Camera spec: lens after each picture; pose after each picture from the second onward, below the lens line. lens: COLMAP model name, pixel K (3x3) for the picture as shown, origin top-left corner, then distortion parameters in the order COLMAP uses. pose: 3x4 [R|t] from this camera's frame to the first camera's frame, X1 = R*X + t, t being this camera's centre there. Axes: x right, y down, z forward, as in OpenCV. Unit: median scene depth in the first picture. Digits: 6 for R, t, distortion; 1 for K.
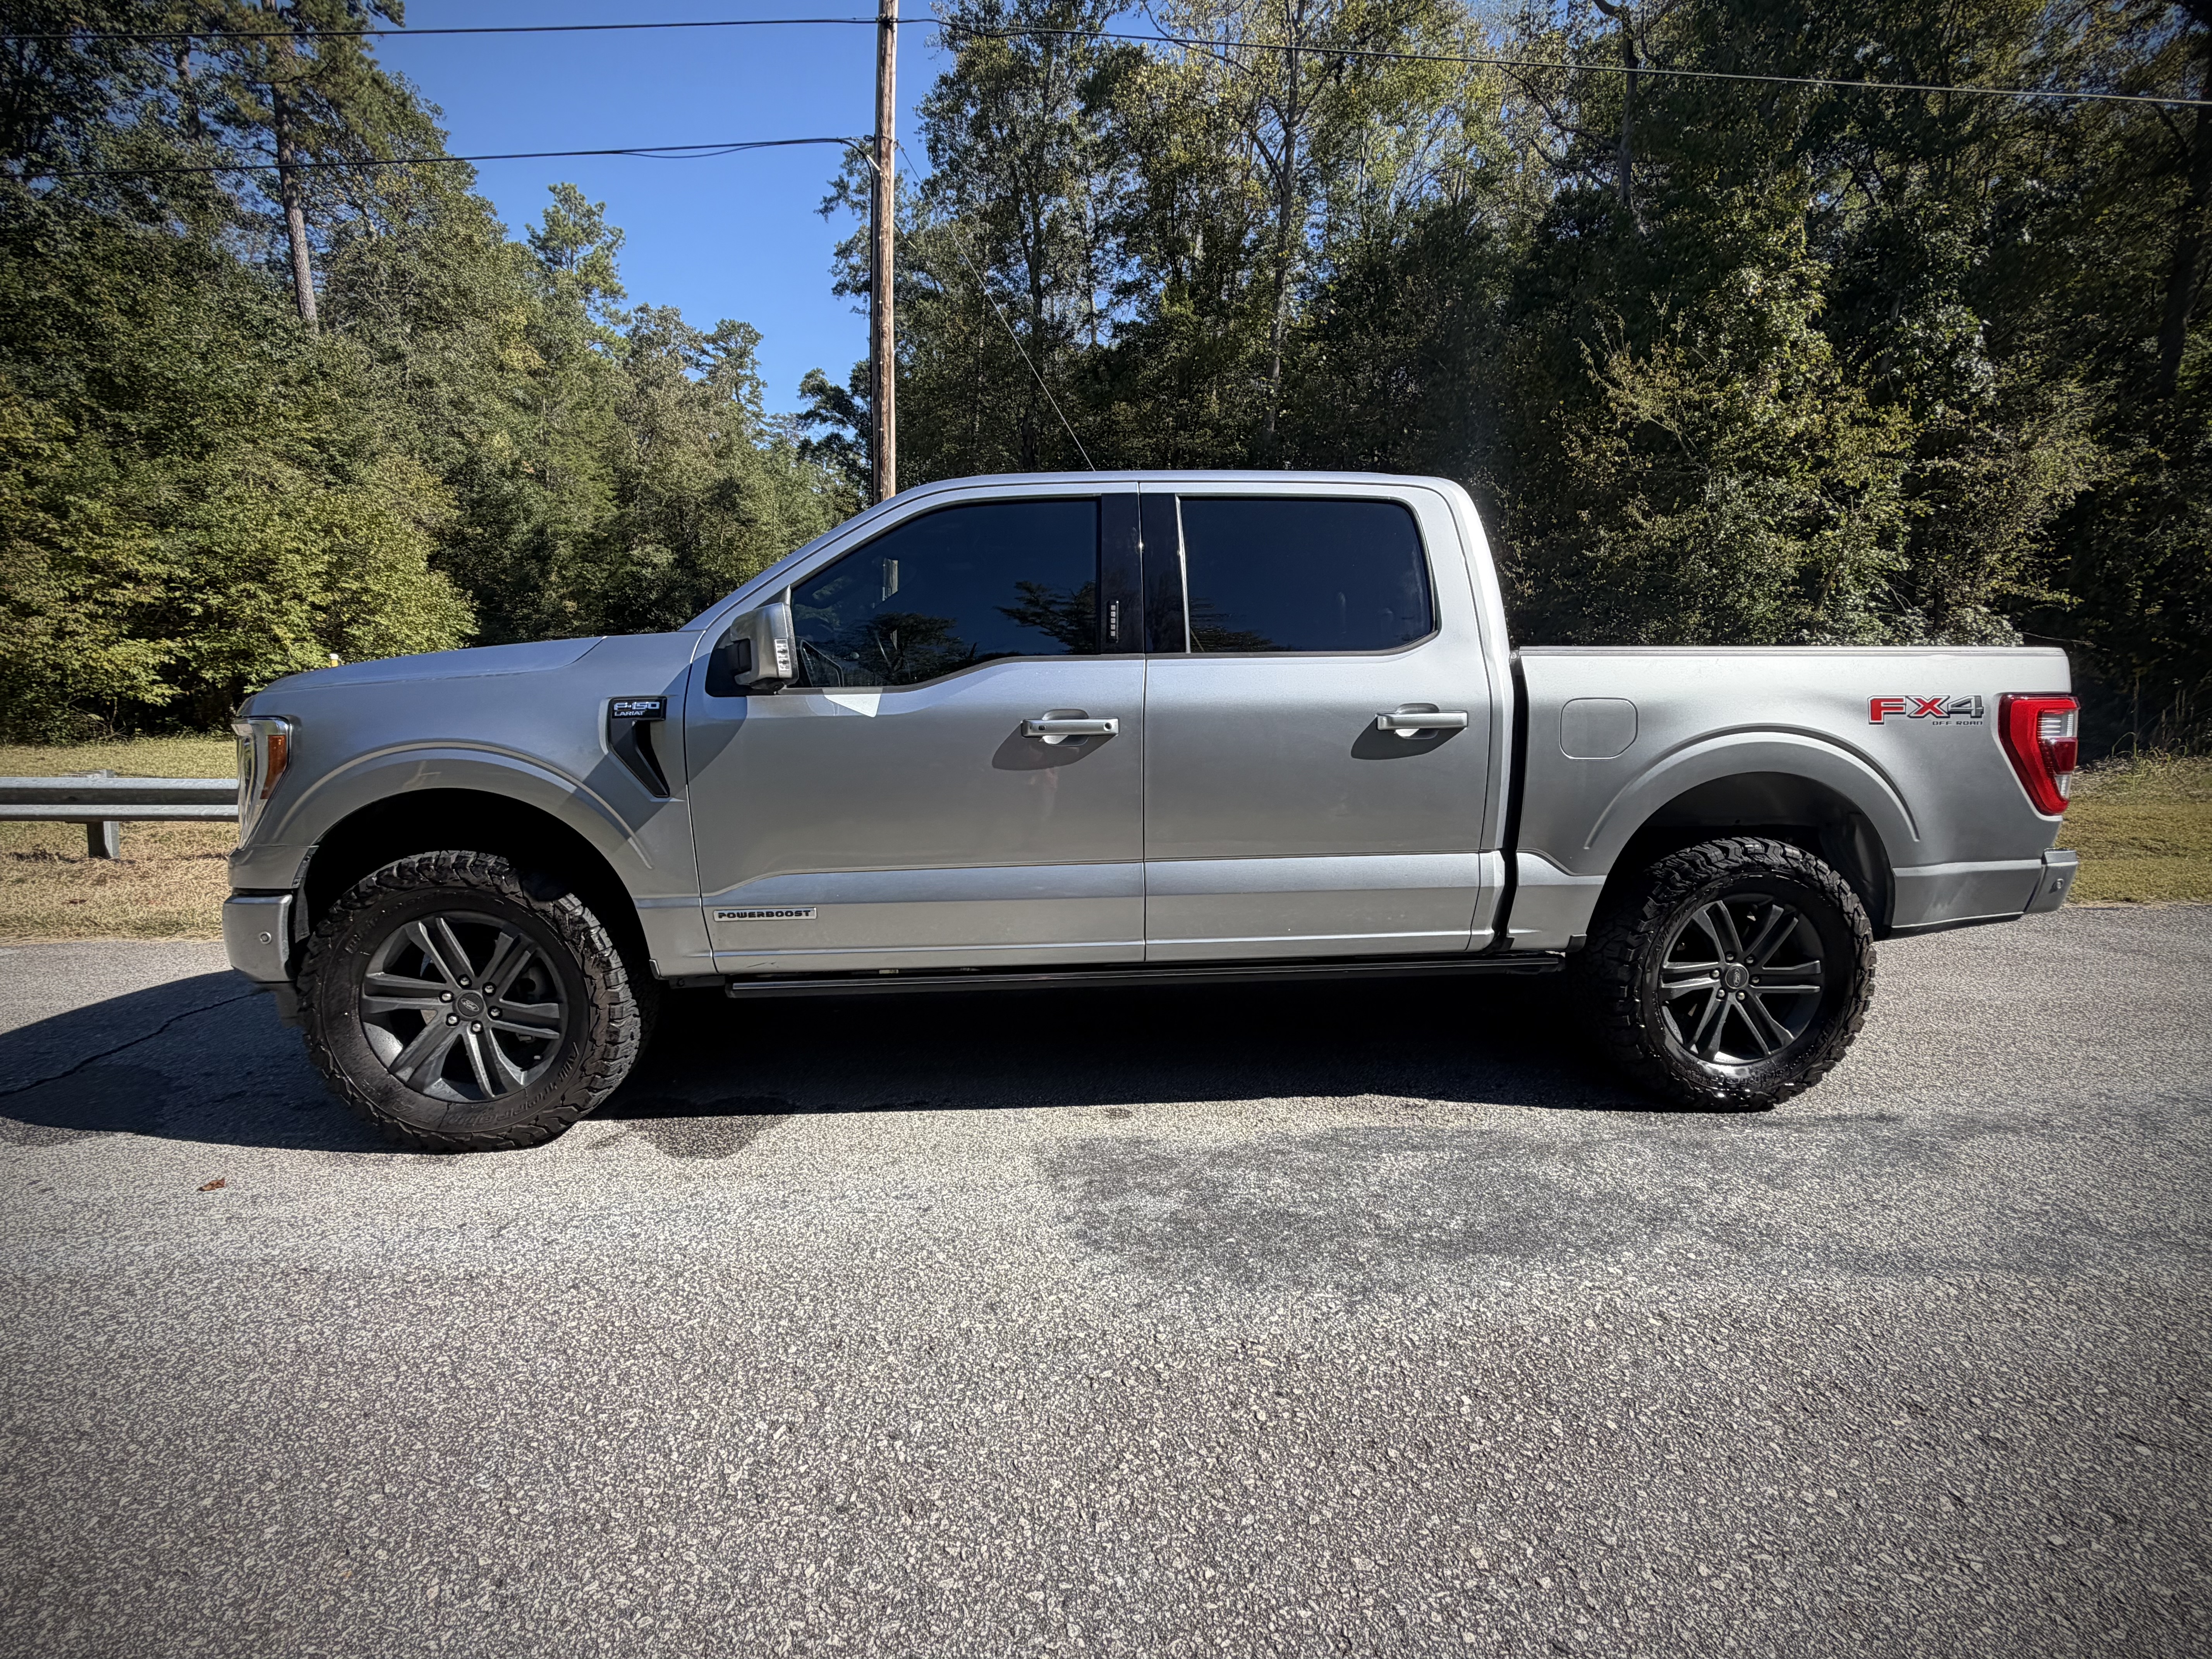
lens RADIAL K [[978.1, 0, 1095.1], [0, 978.1, 832.7], [0, 0, 1]] dist [0.002739, -0.000874]
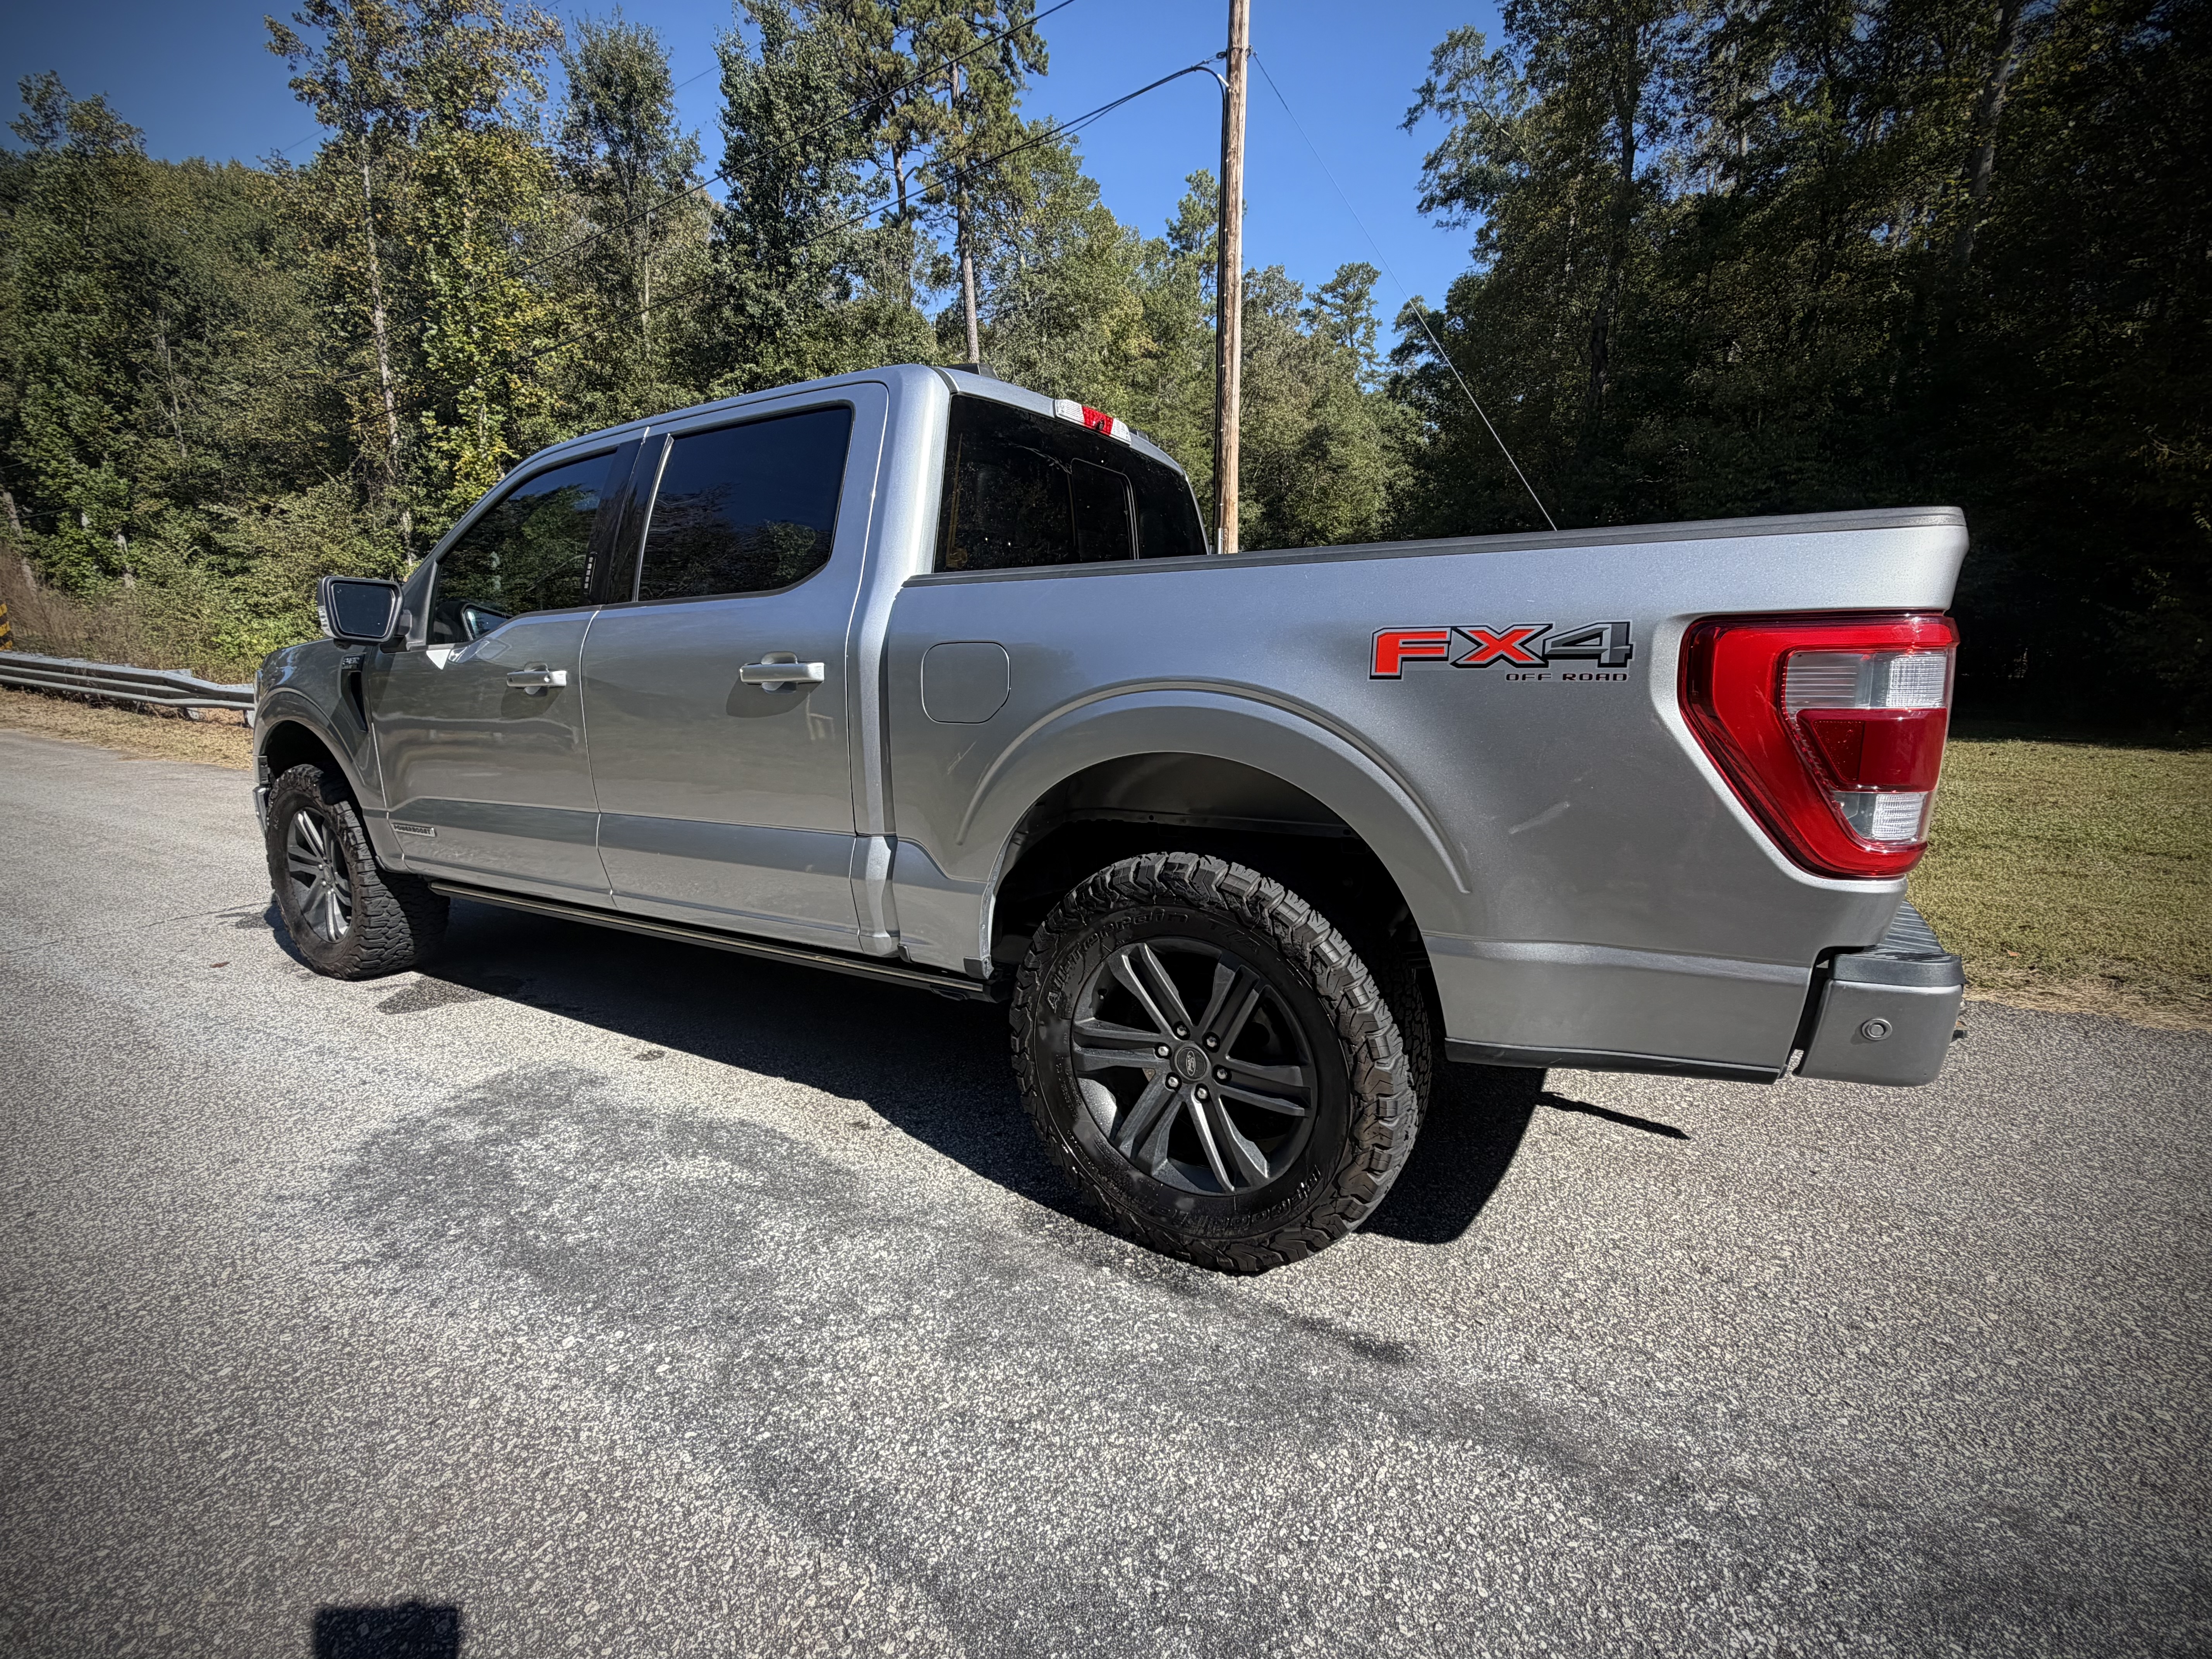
lens RADIAL K [[978.1, 0, 1097.8], [0, 978.1, 833.4], [0, 0, 1]] dist [0.002739, -0.000874]
pose [[0.818539, 0.094034, -0.566702, 0.173625], [-0.062956, 0.995253, 0.074212, -0.009233], [0.570991, -0.025068, 0.820574, 0.076805]]
